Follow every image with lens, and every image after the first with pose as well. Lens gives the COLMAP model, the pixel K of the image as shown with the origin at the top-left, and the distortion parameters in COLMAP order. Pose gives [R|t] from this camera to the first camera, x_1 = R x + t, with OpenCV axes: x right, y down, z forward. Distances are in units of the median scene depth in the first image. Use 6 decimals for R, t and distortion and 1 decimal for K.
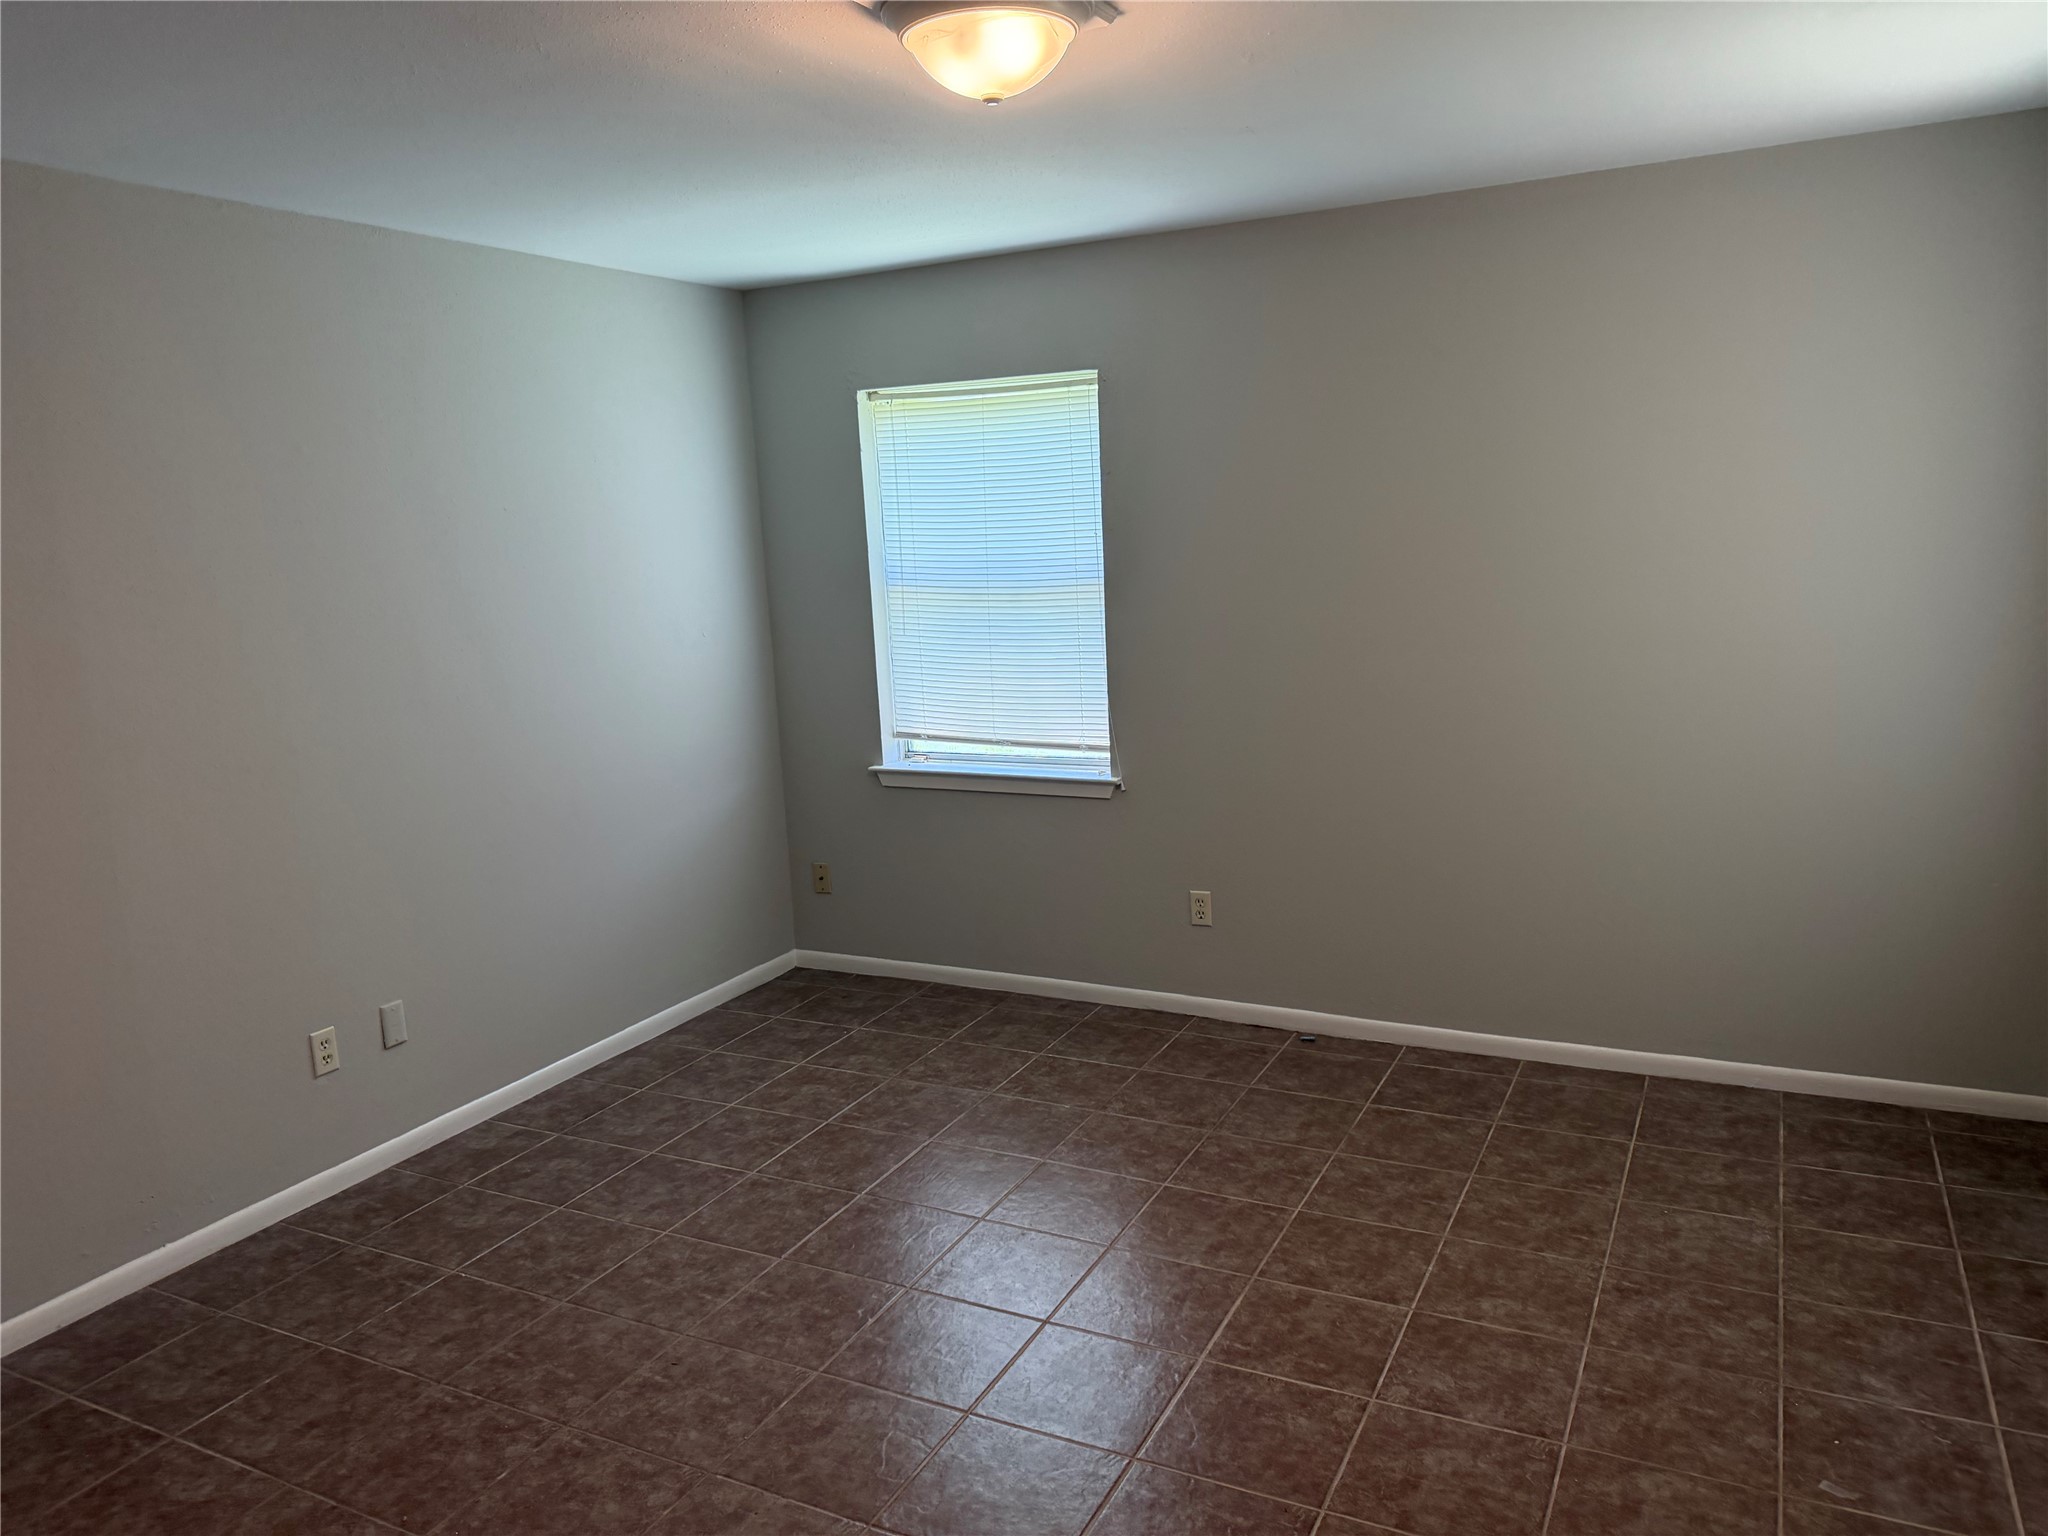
lens RADIAL K [[1445.6, 0, 1007.9], [0, 1445.6, 763.3], [0, 0, 1]] dist [0.025740, -0.048030]
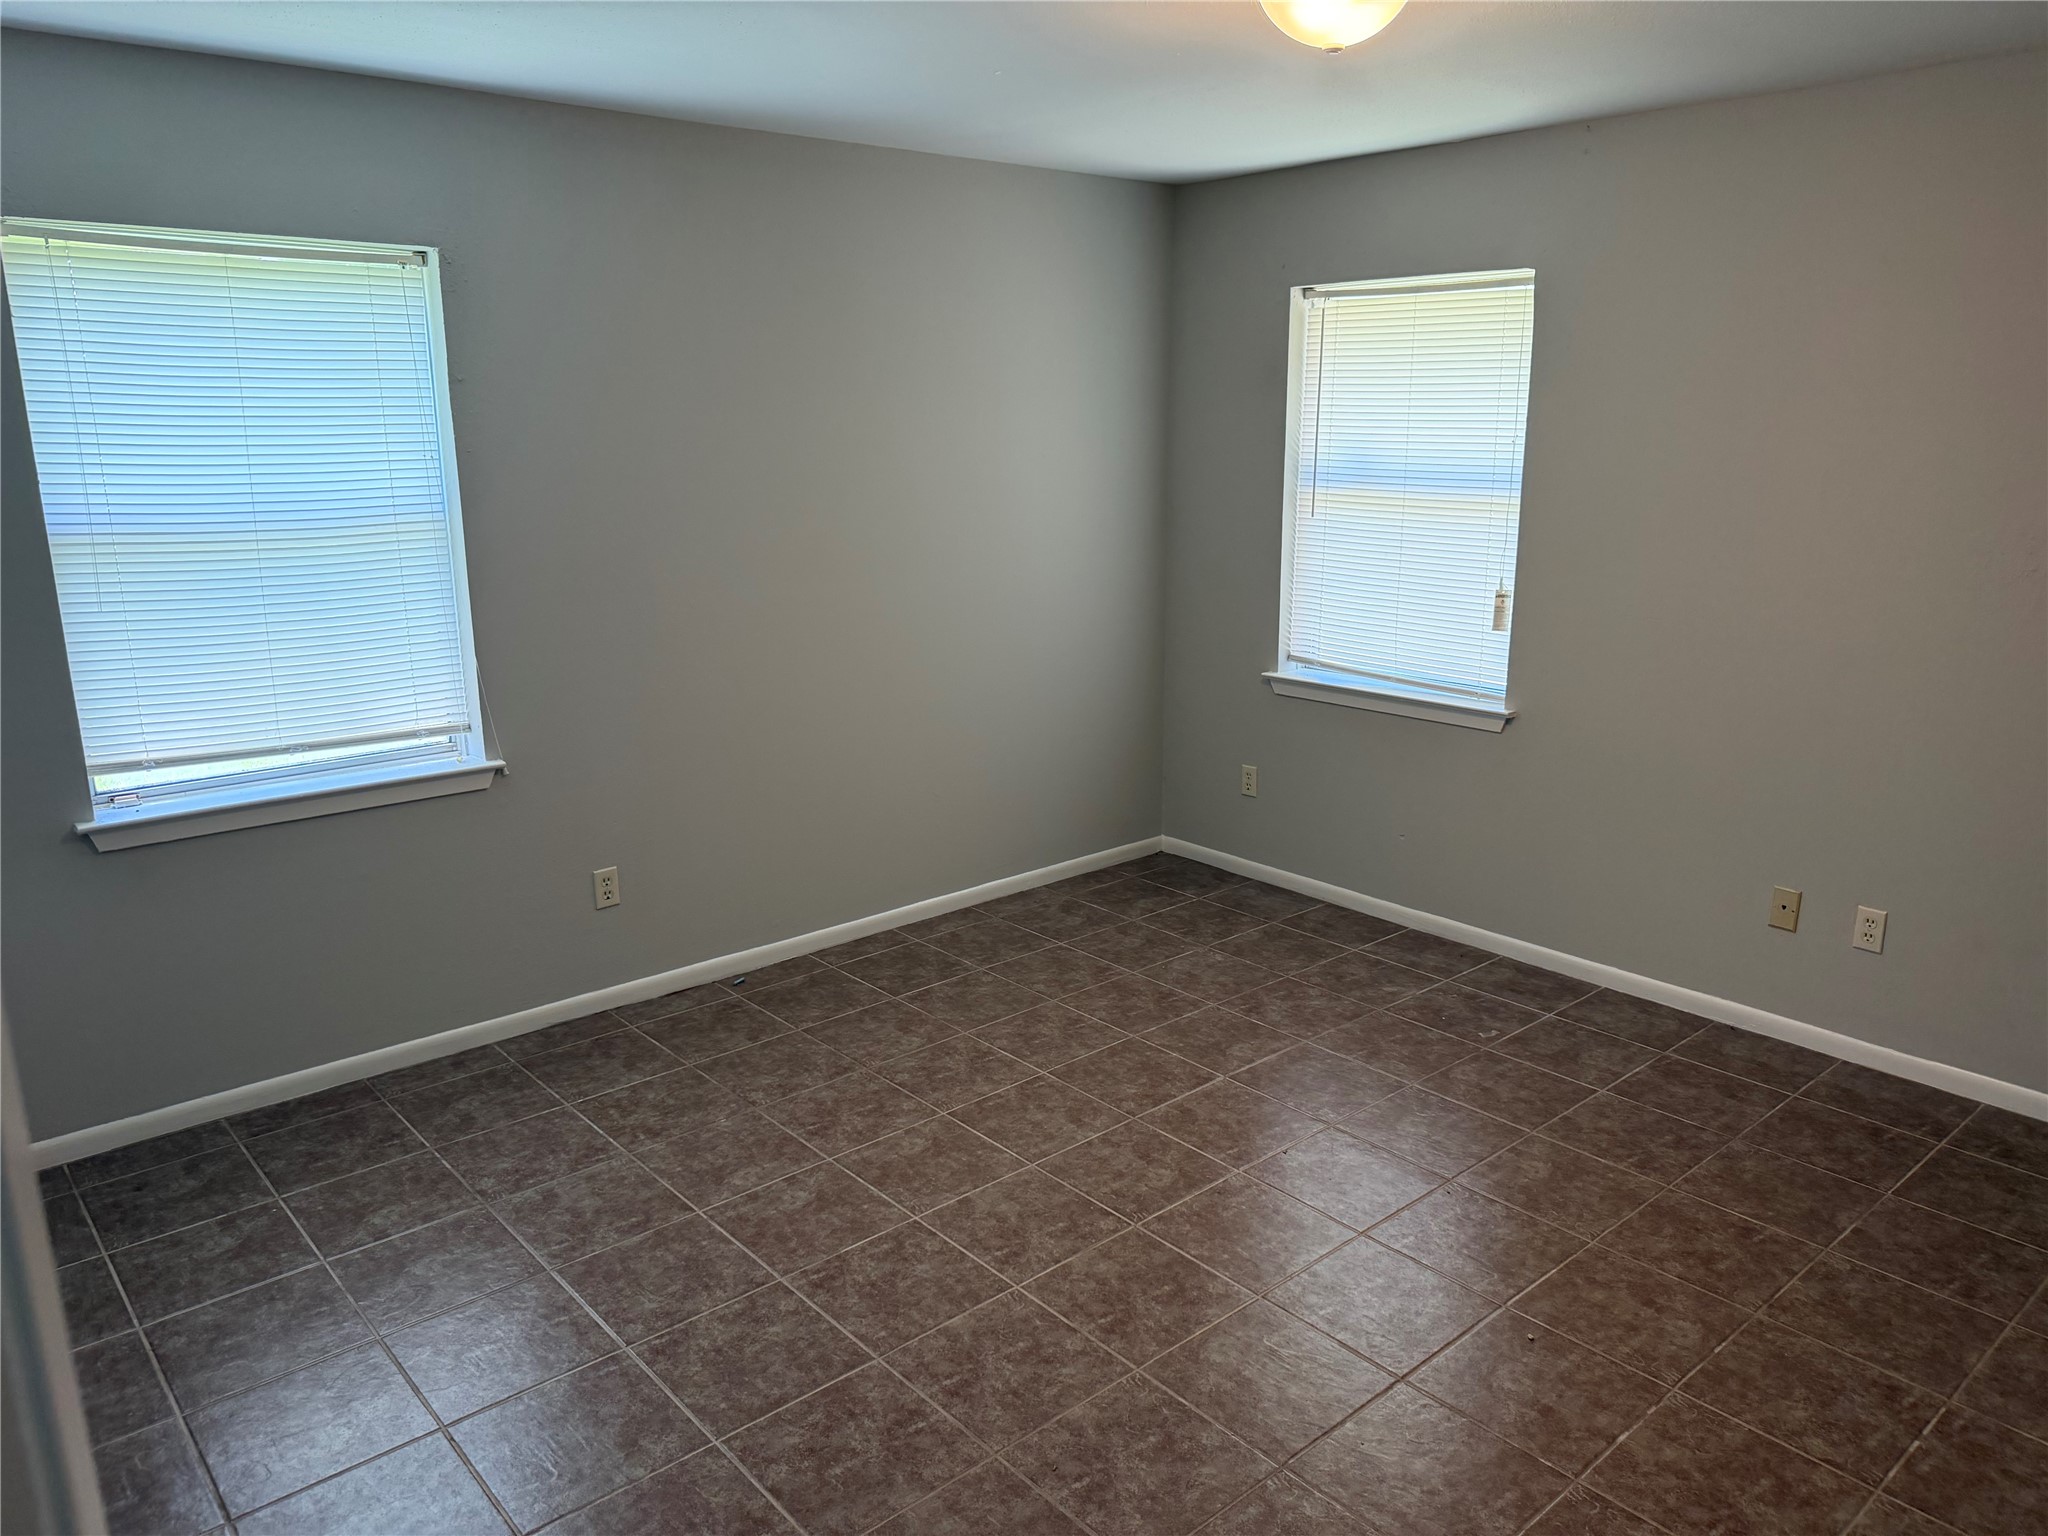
lens RADIAL K [[1445.6, 0, 1027.5], [0, 1445.6, 765.7], [0, 0, 1]] dist [0.025740, -0.048030]
pose [[0.369360, -0.178417, 0.911998, -0.656728], [0.150915, 0.979885, 0.130577, -0.057169], [-0.916950, 0.089404, 0.388856, 0.482201]]
